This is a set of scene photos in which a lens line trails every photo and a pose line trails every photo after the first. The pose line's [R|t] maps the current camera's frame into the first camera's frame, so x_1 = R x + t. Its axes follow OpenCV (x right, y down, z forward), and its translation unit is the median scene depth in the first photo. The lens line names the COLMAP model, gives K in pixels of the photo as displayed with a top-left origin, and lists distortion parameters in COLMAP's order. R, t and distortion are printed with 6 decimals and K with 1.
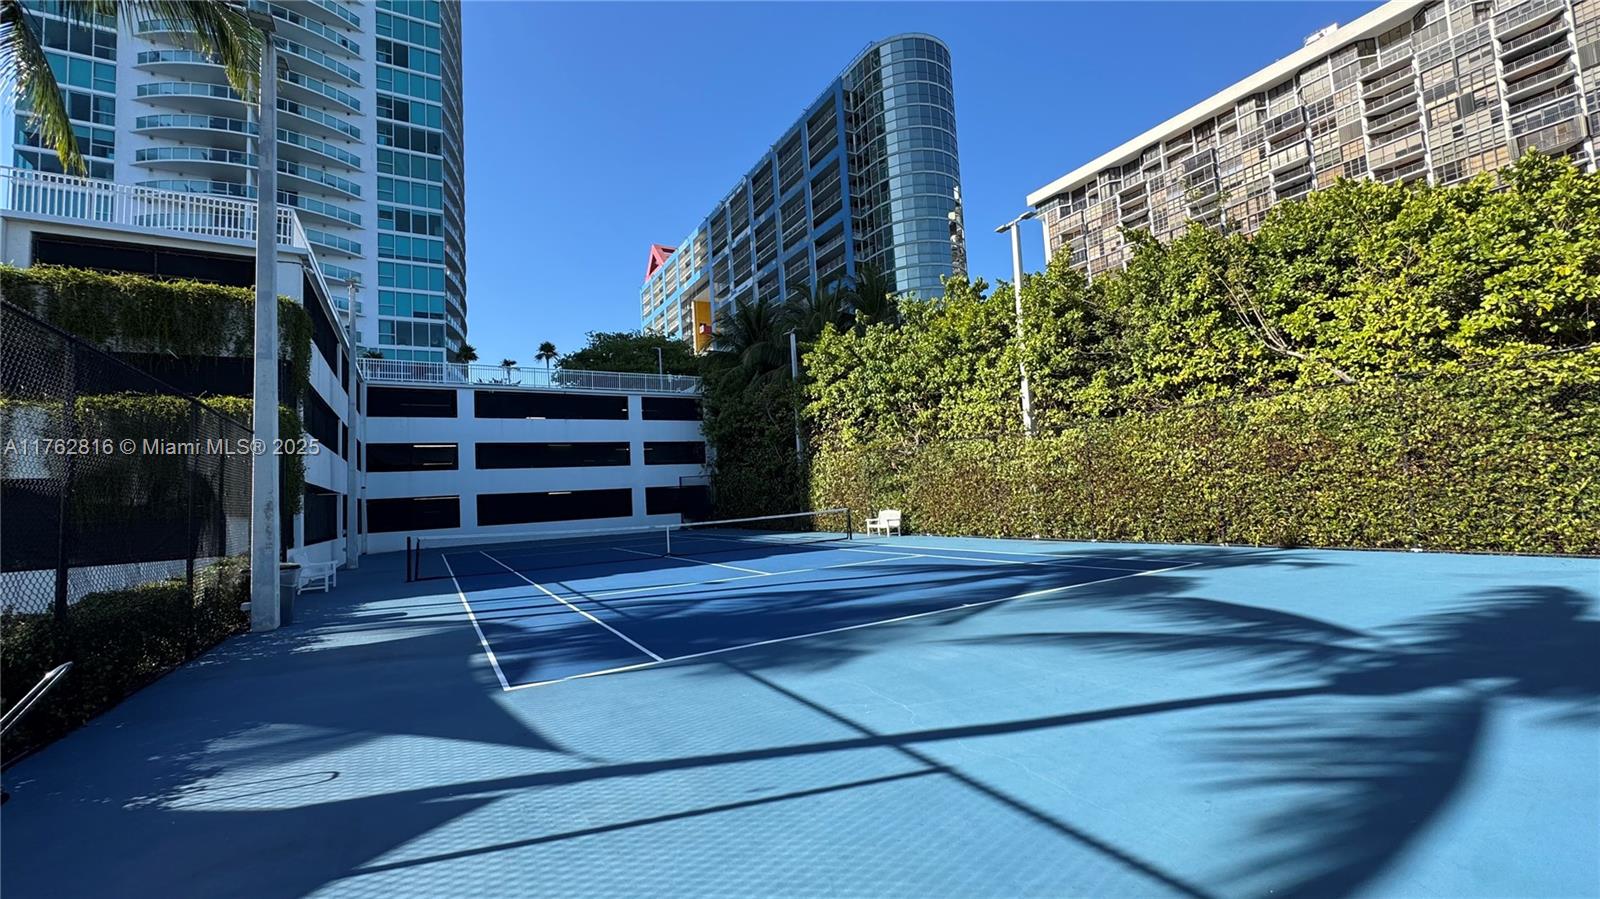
lens RADIAL K [[638.1, 0, 797.0], [0, 638.1, 451.9], [0, 0, 1]] dist [-0.002707, 0.000242]
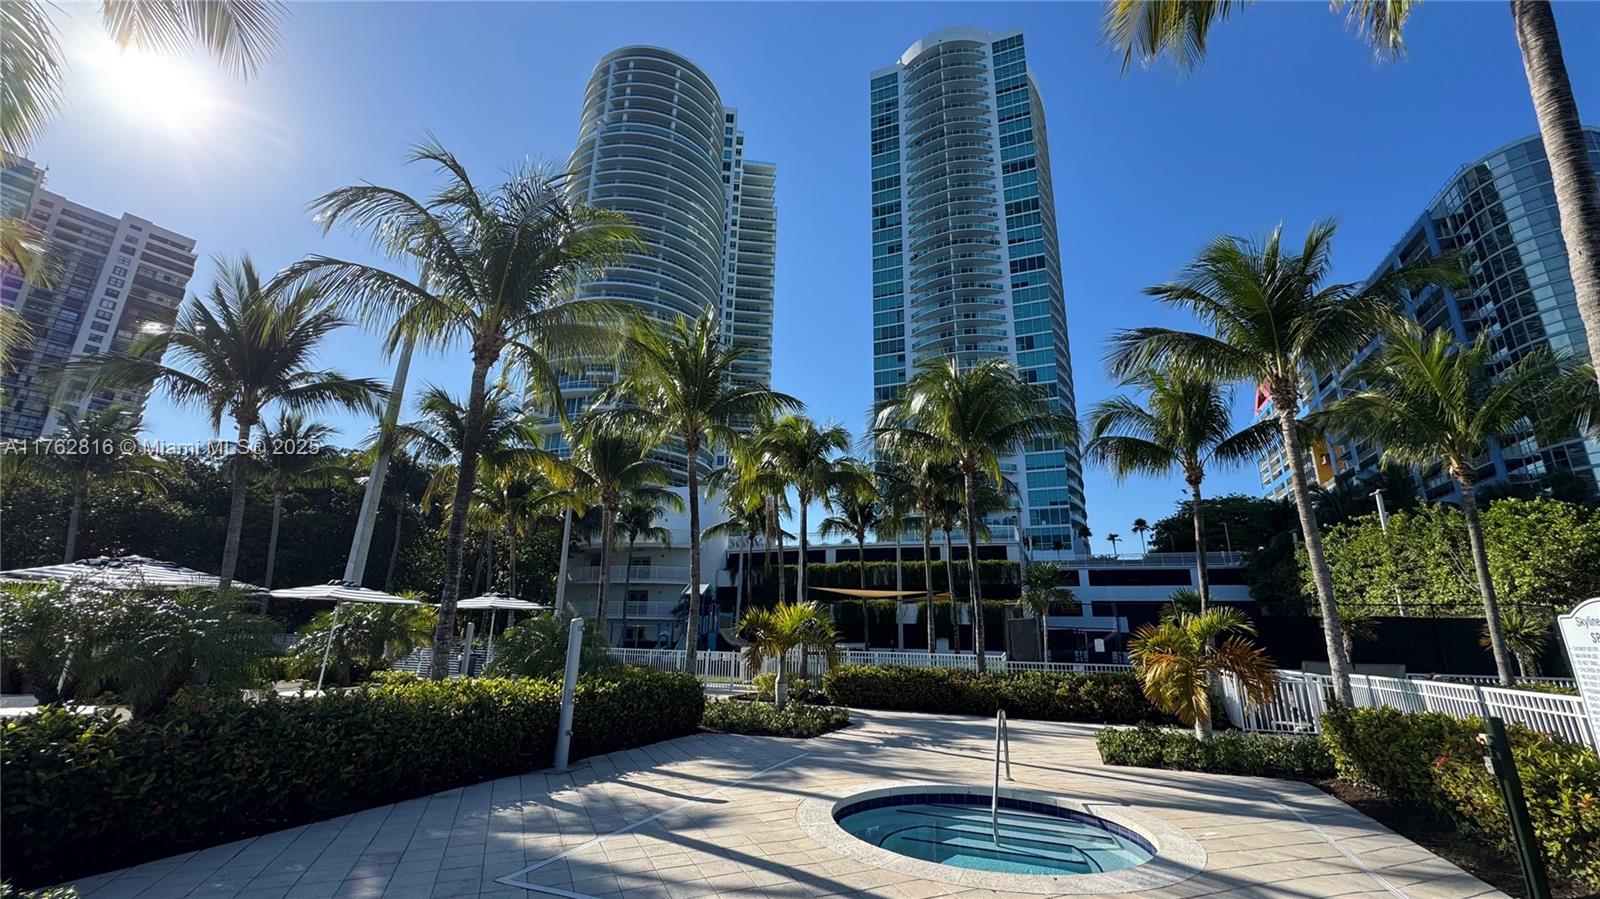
lens RADIAL K [[638.1, 0, 798.9], [0, 638.1, 451.3], [0, 0, 1]] dist [-0.002707, 0.000242]
pose [[0.612223, -0.152689, -0.775802, 0.178243], [-0.001207, 0.980996, -0.194026, -0.032536], [0.790684, 0.119723, 0.600404, -0.308079]]
